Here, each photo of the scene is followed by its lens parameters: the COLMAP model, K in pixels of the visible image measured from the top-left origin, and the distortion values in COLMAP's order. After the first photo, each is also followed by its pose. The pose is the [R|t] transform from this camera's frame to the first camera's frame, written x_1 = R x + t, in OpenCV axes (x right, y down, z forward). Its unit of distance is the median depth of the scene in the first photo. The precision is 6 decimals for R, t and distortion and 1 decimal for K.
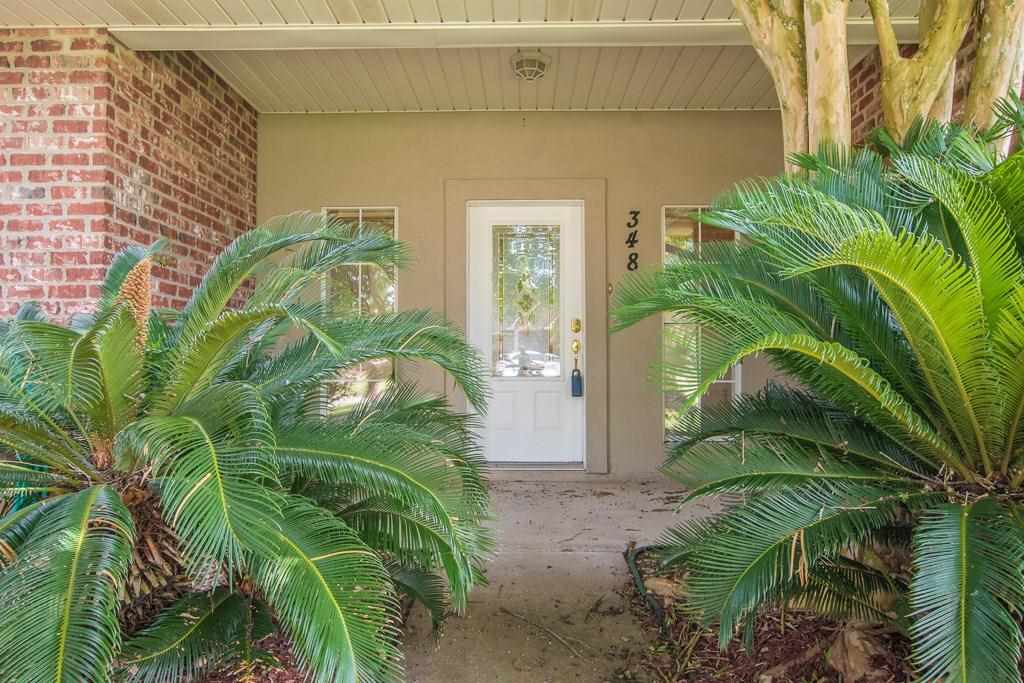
lens RADIAL K [[640.1, 0, 511.0], [0, 640.1, 344.0], [0, 0, 1]] dist [0.002761, 0.000539]
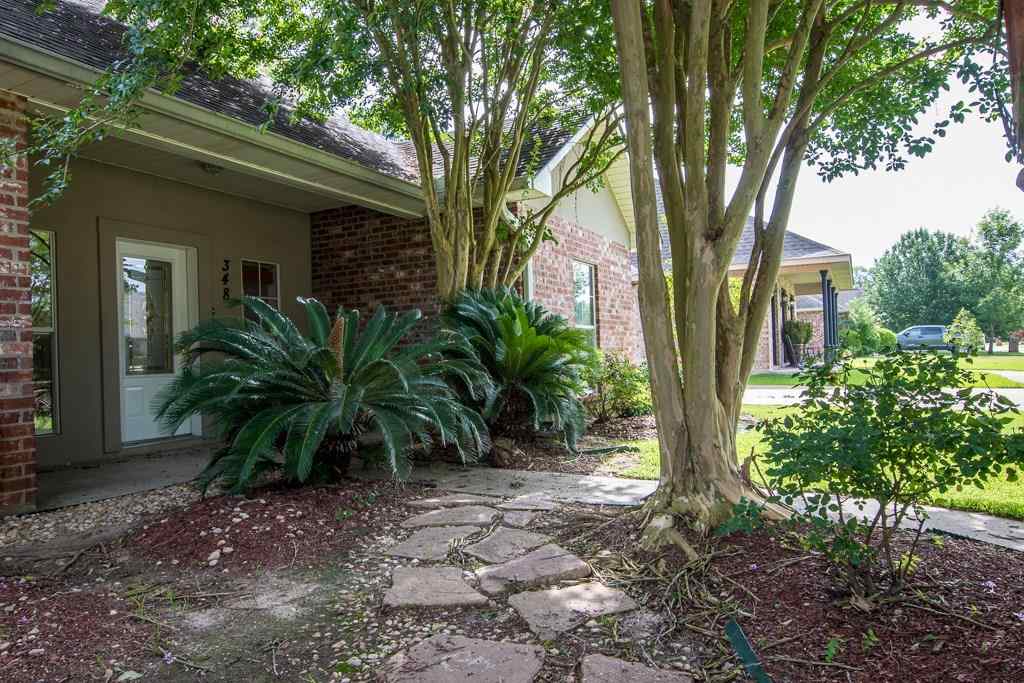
lens RADIAL K [[640.1, 0, 511.7], [0, 640.1, 343.2], [0, 0, 1]] dist [0.002761, 0.000539]
pose [[0.434555, -0.001636, 0.900644, -1.348759], [0.011637, 0.999925, -0.003799, -0.000584], [-0.900570, 0.012132, 0.434541, -0.384898]]
